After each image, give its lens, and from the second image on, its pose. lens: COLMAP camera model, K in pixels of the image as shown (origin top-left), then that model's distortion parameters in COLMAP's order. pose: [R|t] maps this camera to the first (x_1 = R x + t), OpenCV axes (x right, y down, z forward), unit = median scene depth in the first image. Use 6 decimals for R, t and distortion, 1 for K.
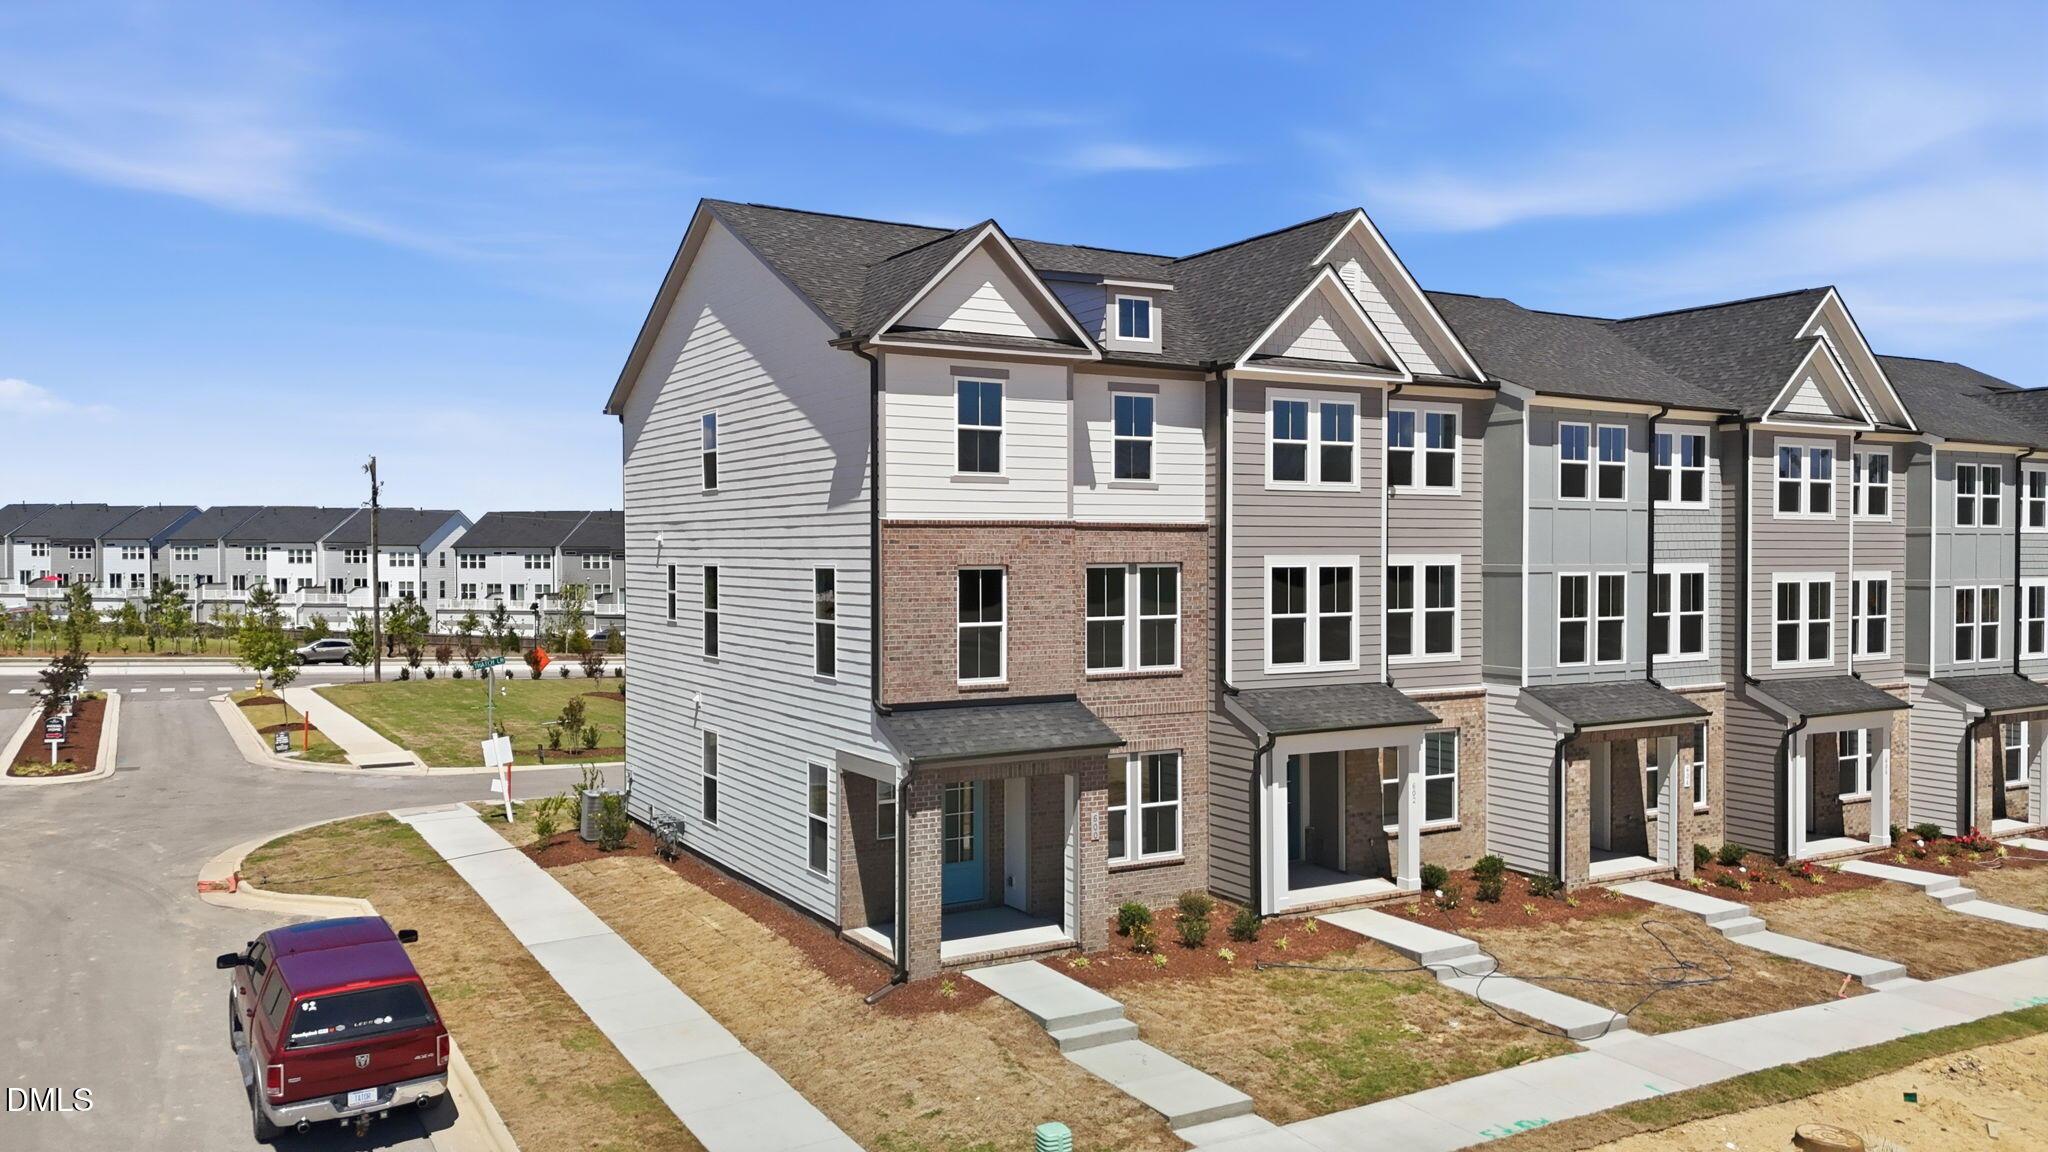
lens RADIAL K [[1513.9, 0, 1026.5], [0, 1513.9, 575.8], [0, 0, 1]] dist [0.036379, -0.000475]
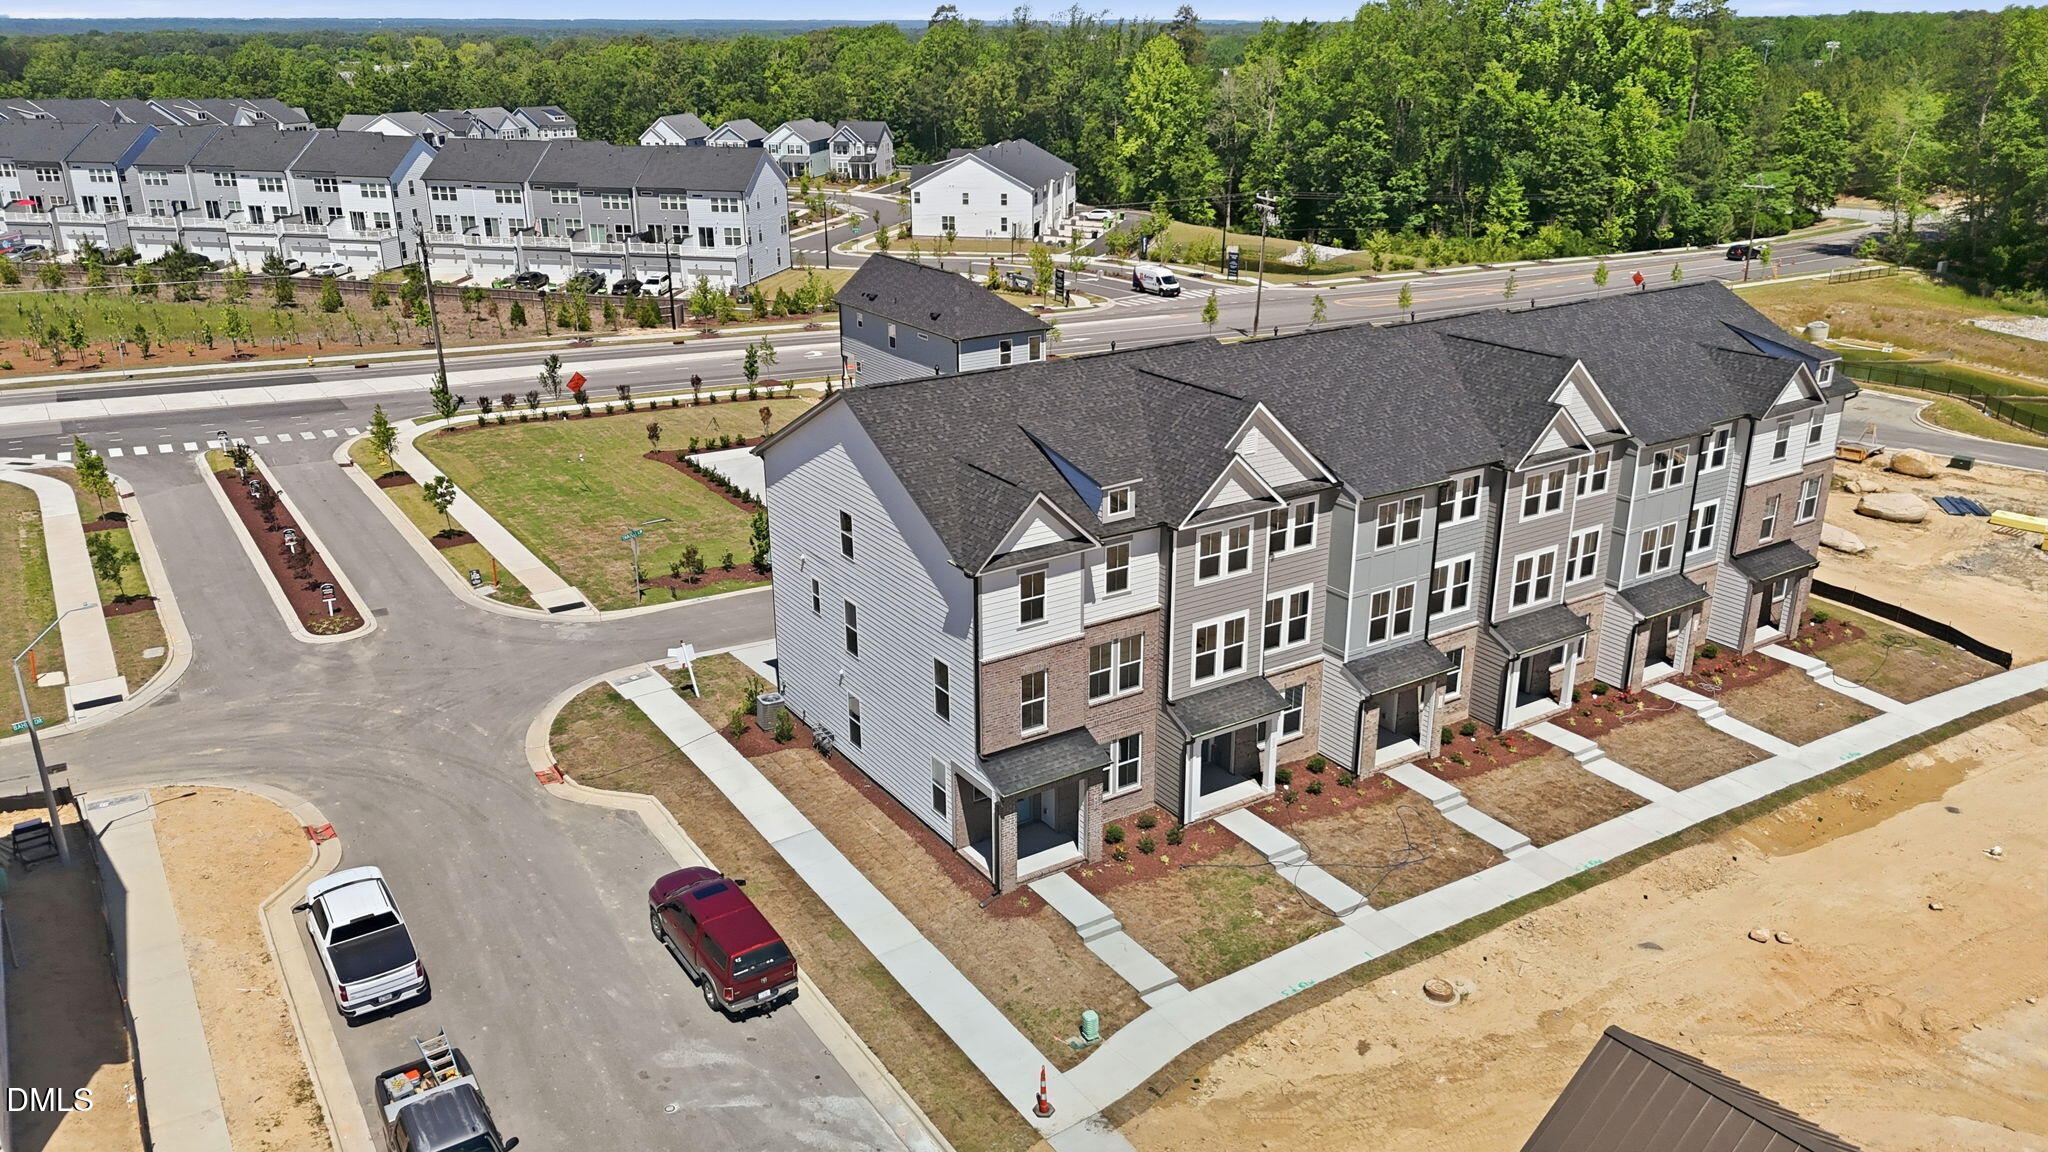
lens RADIAL K [[1514.5, 0, 1024.0], [0, 1514.5, 576.0], [0, 0, 1]] dist [0.069146, -0.063922]
pose [[0.998818, -0.018849, 0.044807, -0.103872], [0.003073, 0.944399, 0.328788, -0.609119], [-0.048513, -0.328262, 0.943340, -0.559416]]
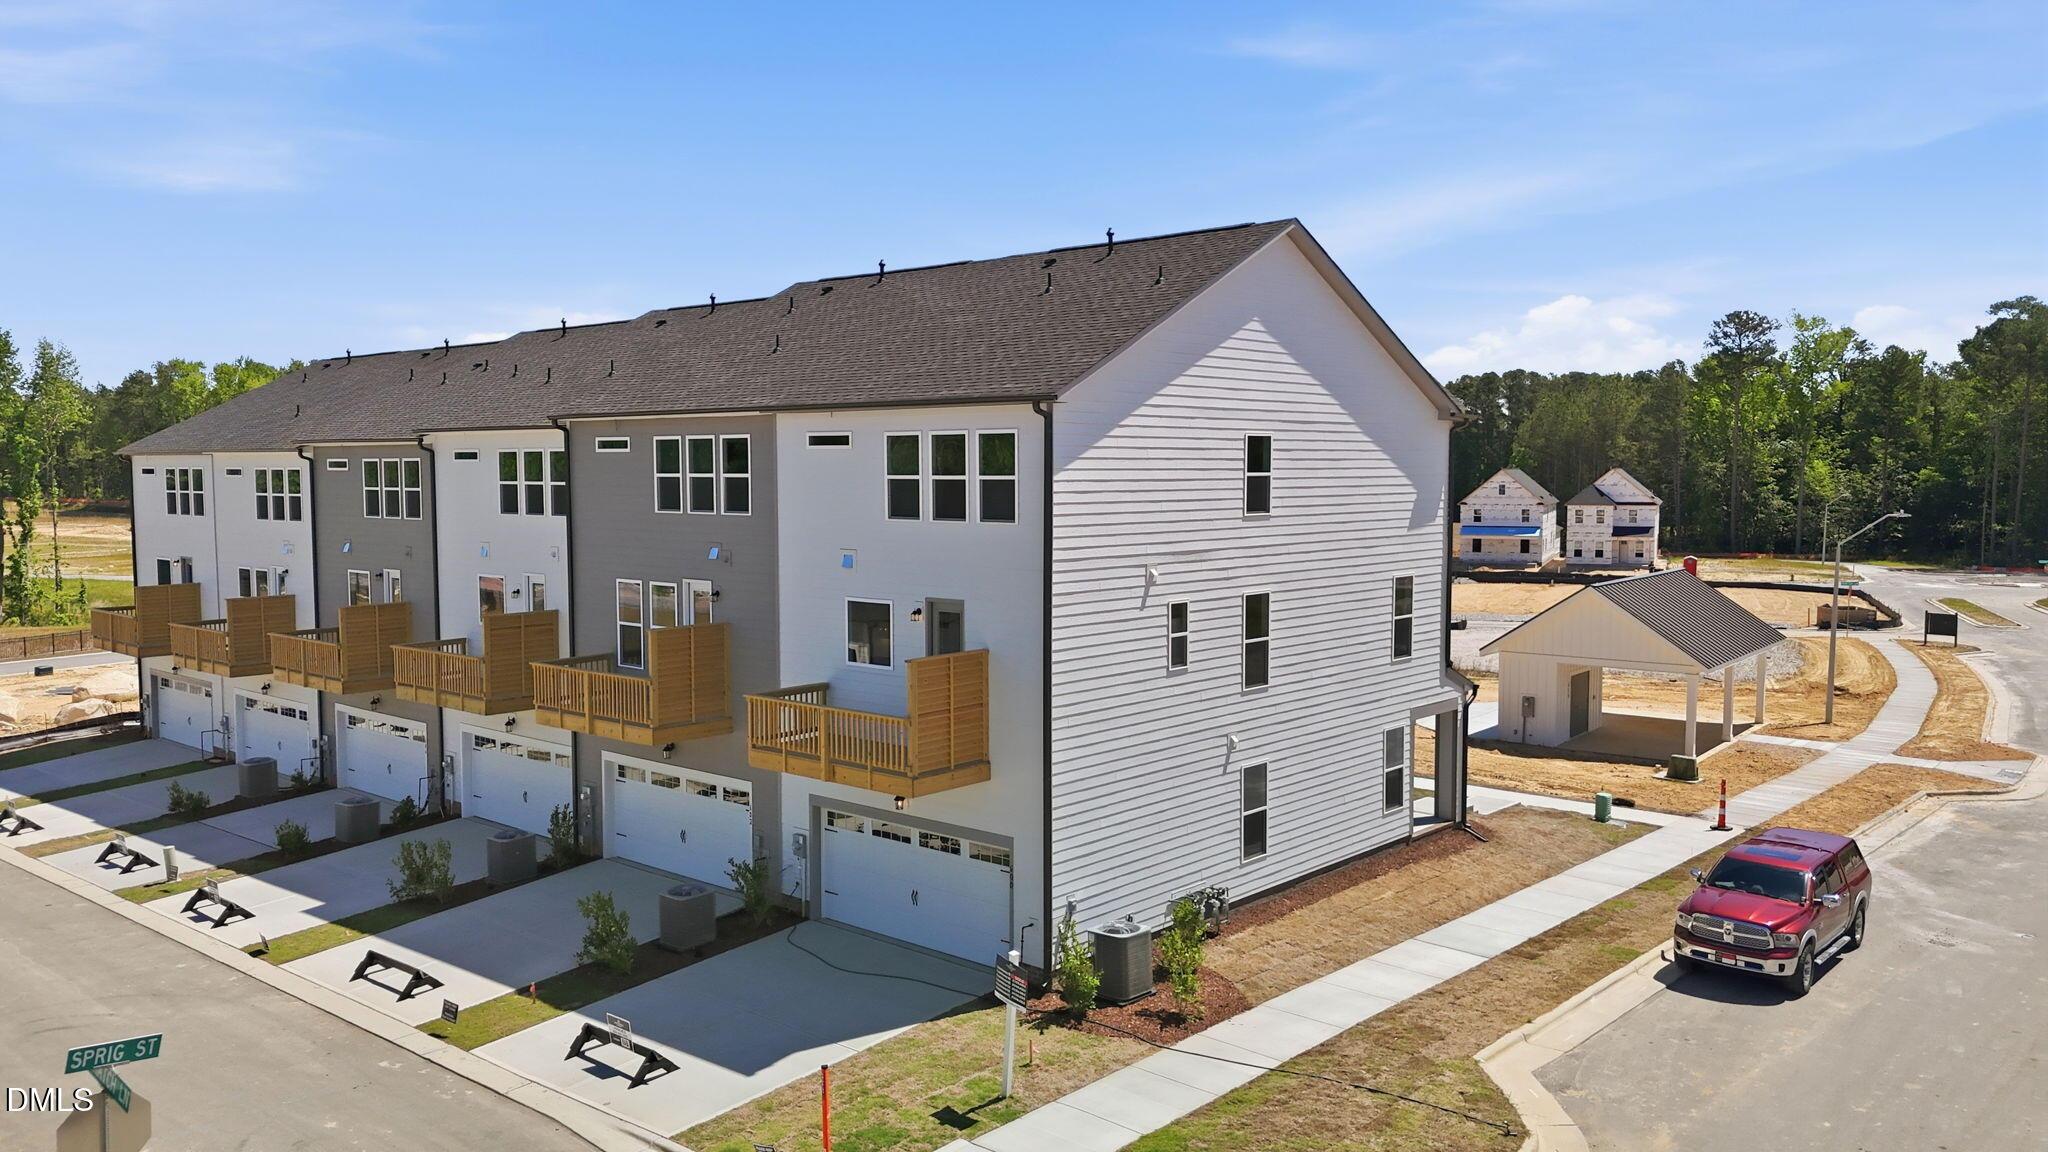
lens RADIAL K [[1513.9, 0, 1026.5], [0, 1513.9, 575.8], [0, 0, 1]] dist [0.036379, -0.000475]
pose [[-0.308435, -0.068257, 0.948793, -1.163872], [0.017628, 0.996841, 0.077444, -0.102807], [-0.951082, 0.040612, -0.306257, 1.555980]]
